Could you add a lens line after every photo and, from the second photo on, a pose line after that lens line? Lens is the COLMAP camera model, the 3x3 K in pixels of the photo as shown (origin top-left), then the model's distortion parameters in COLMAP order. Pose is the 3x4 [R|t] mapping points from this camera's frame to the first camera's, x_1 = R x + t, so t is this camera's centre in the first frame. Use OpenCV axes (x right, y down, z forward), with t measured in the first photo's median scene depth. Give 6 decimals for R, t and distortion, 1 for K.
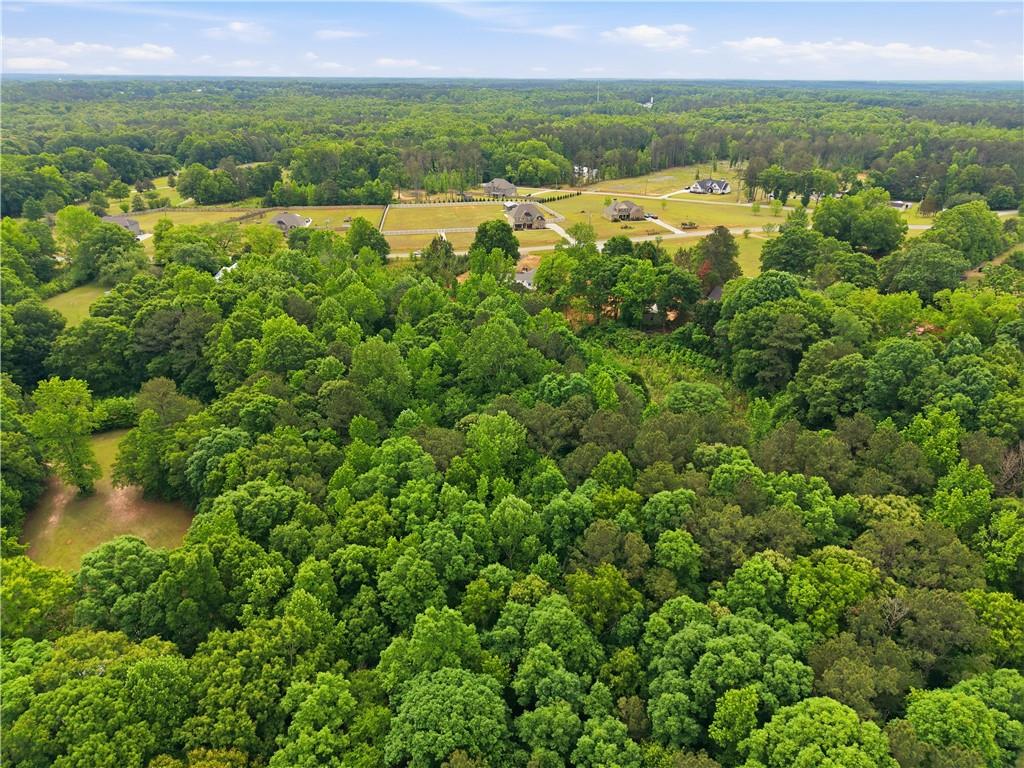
lens RADIAL K [[709.7, 0, 514.9], [0, 709.7, 386.2], [0, 0, 1]] dist [0.027431, -0.022334]
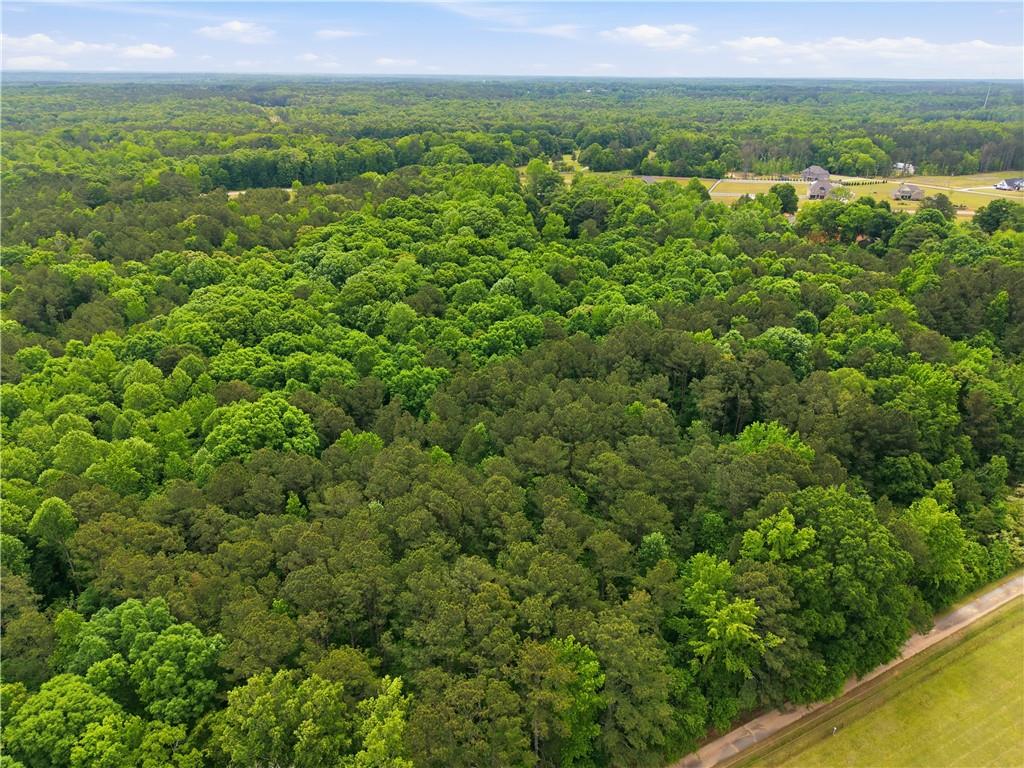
lens RADIAL K [[709.7, 0, 511.0], [0, 709.7, 384.1], [0, 0, 1]] dist [0.027431, -0.022334]
pose [[0.886923, 0.188568, -0.421675, 0.100549], [-0.189835, 0.981024, 0.039417, 0.133535], [0.421106, 0.045088, 0.905890, -0.338642]]
